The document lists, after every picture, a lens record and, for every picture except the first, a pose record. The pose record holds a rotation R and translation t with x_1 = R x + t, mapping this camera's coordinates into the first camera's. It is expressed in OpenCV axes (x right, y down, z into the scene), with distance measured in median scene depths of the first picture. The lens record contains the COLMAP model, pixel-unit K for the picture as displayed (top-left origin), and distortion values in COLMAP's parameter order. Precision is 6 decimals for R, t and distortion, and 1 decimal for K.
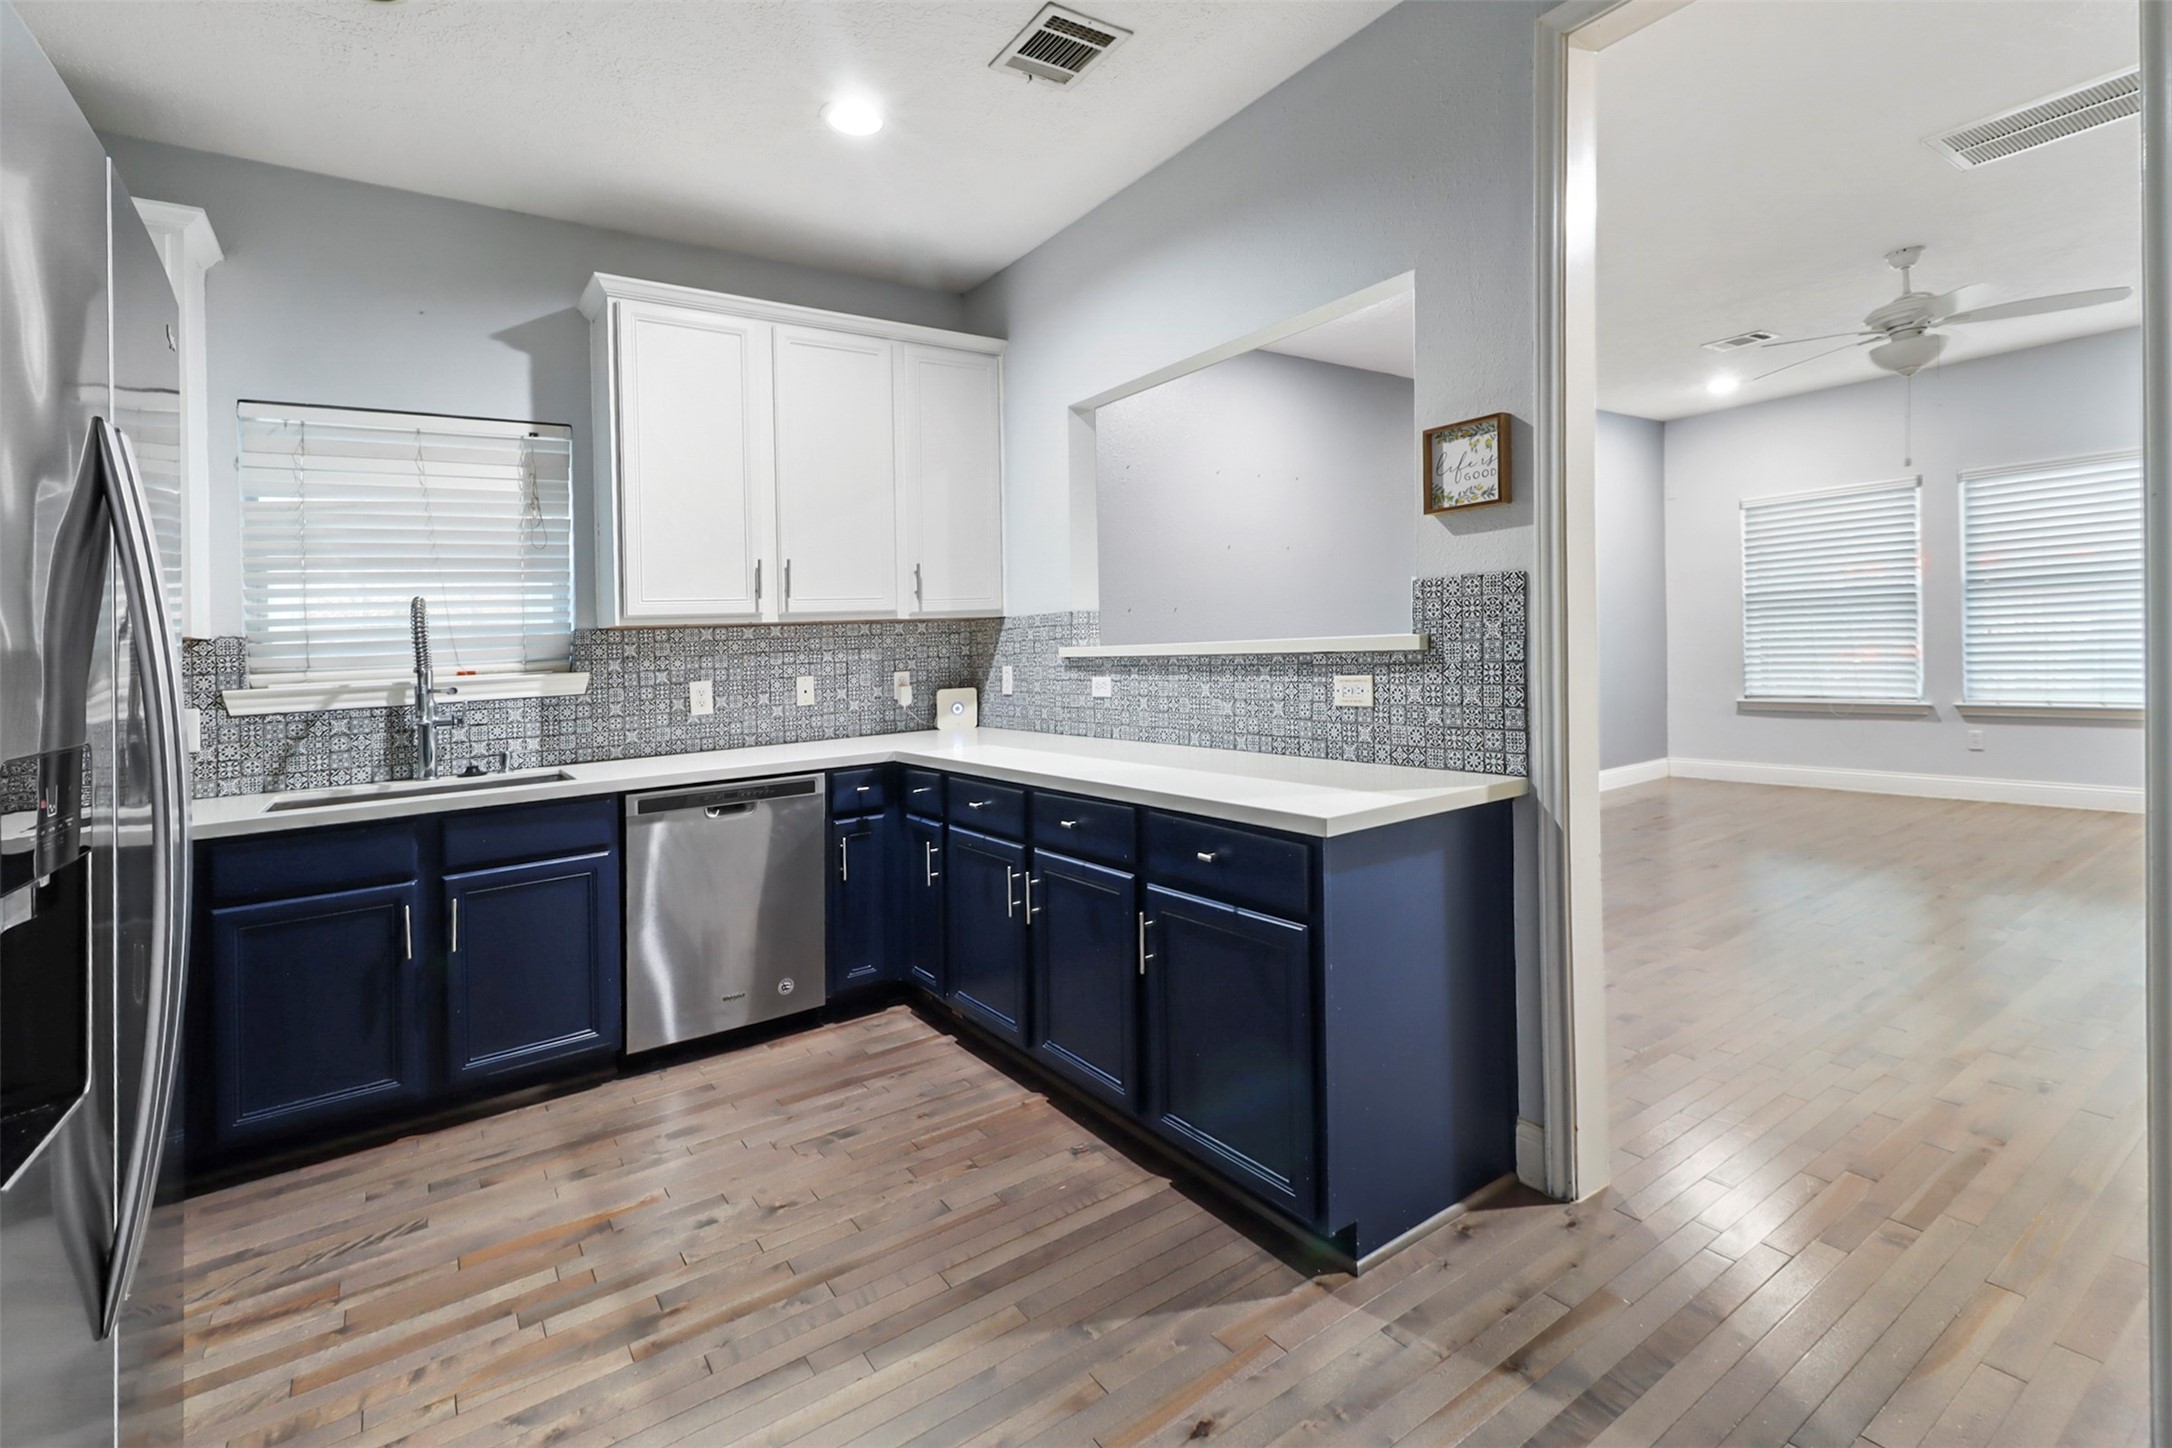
lens RADIAL K [[991.2, 0, 1082.4], [0, 991.2, 679.2], [0, 0, 1]] dist [0.025823, -0.000352]
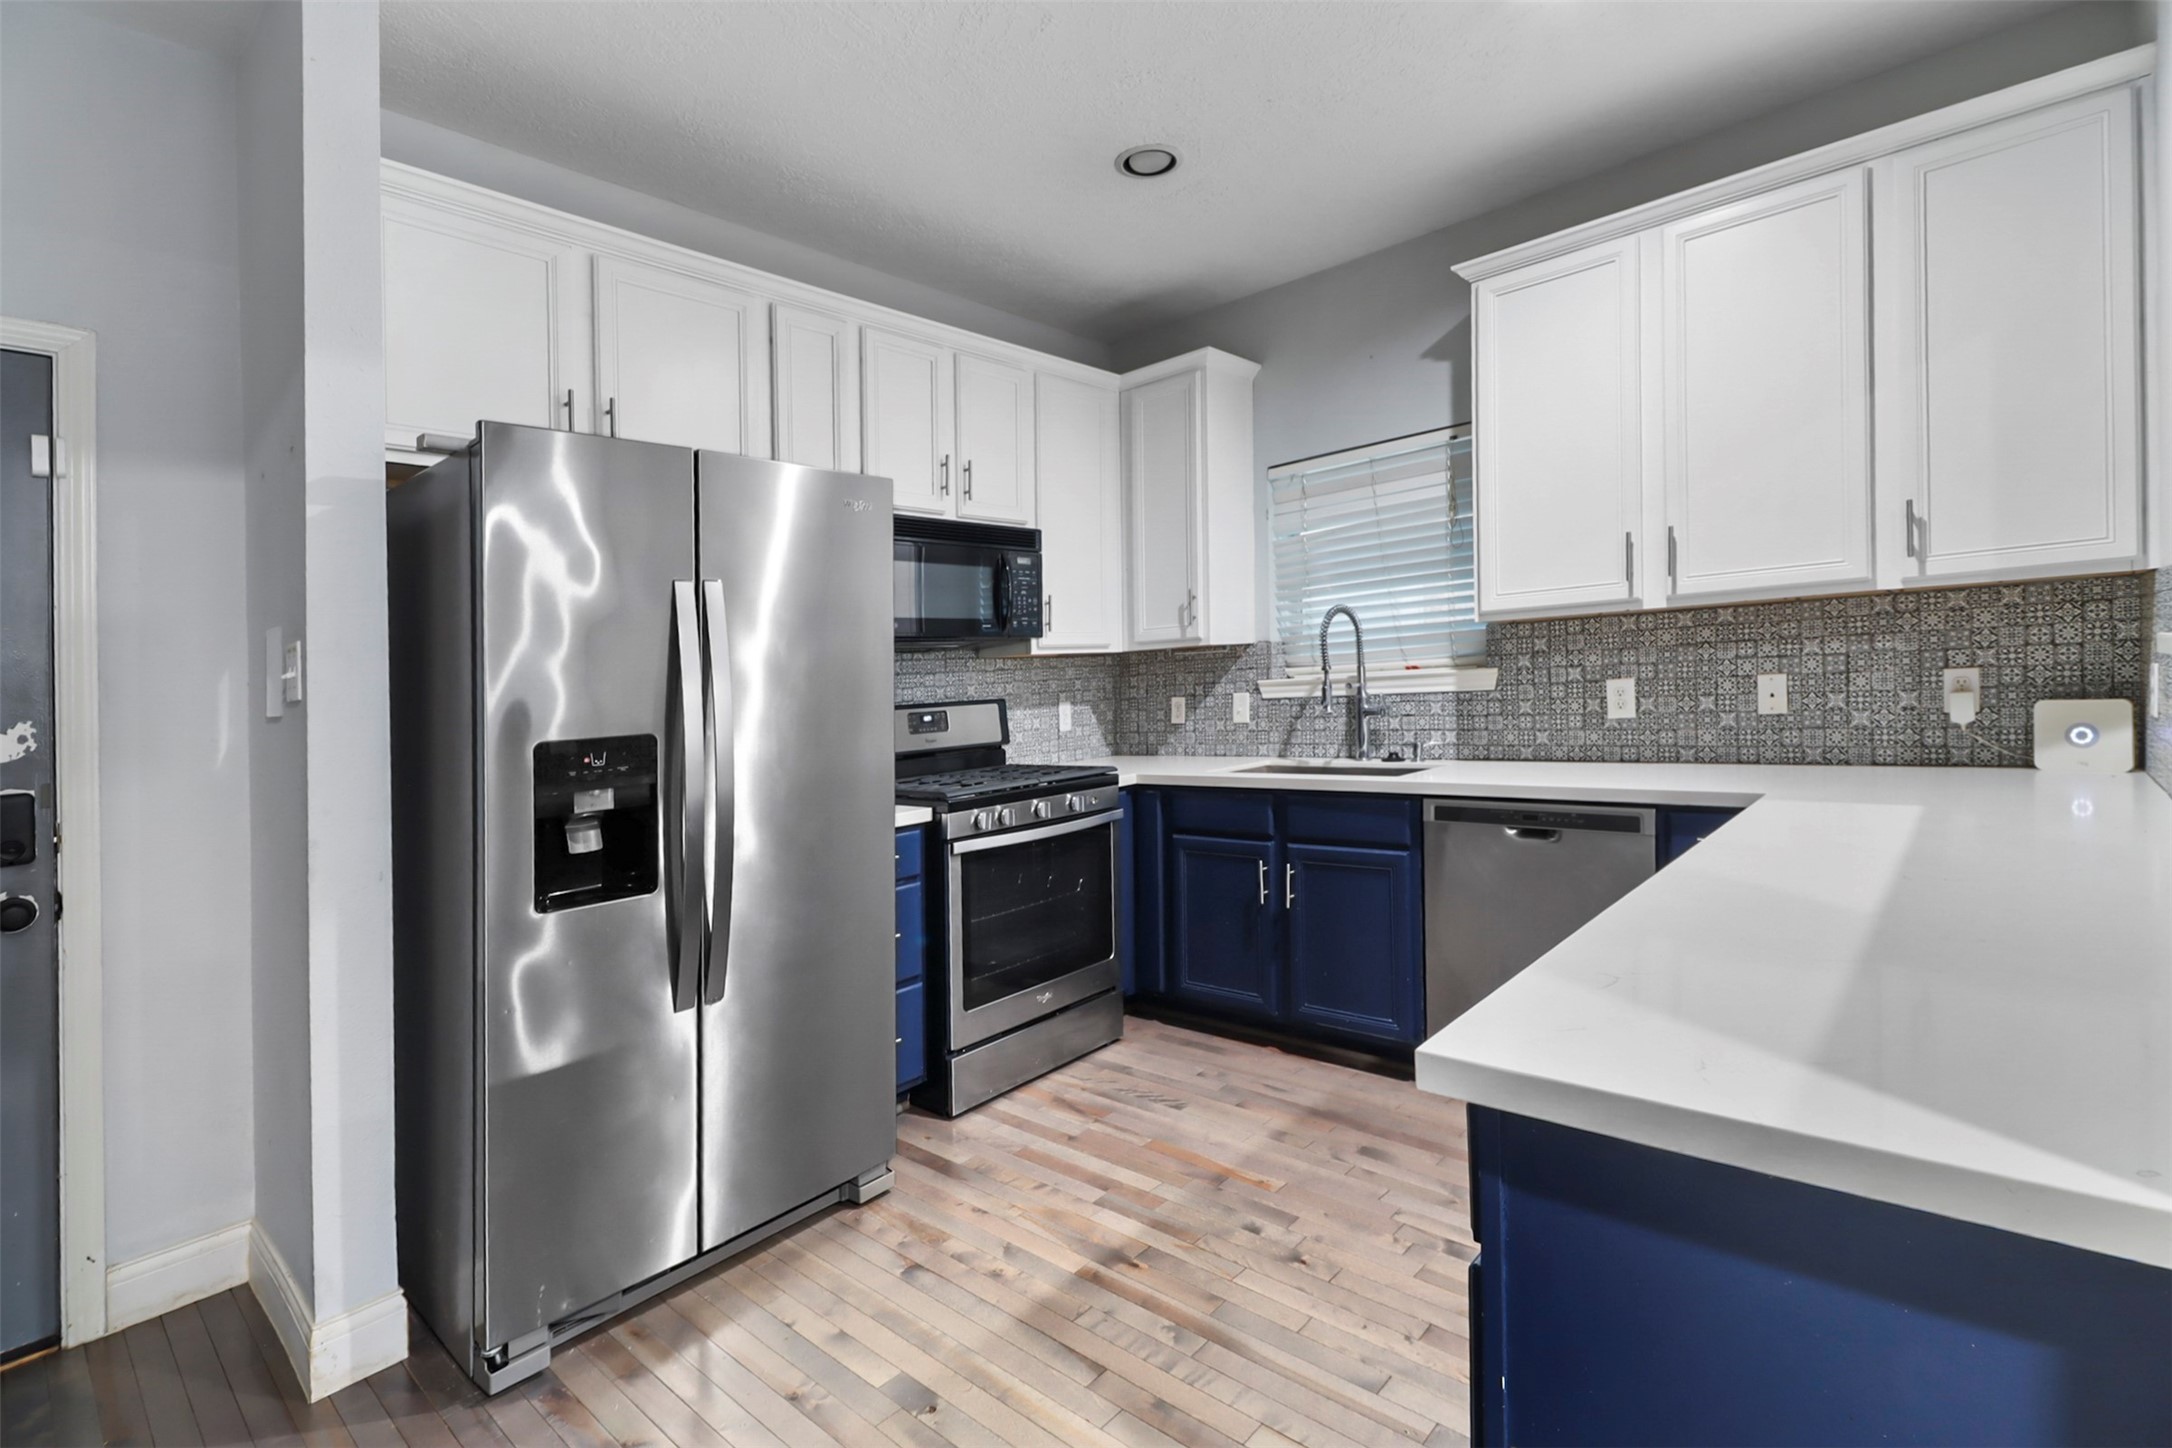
lens RADIAL K [[999.7, 0, 1093.1], [0, 999.7, 650.3], [0, 0, 1]] dist [0.019065, -0.013305]
pose [[0.234711, 0.003079, -0.972060, 0.377383], [0.010271, 0.999931, 0.005647, -0.034895], [0.972011, -0.011310, 0.234663, 0.397061]]
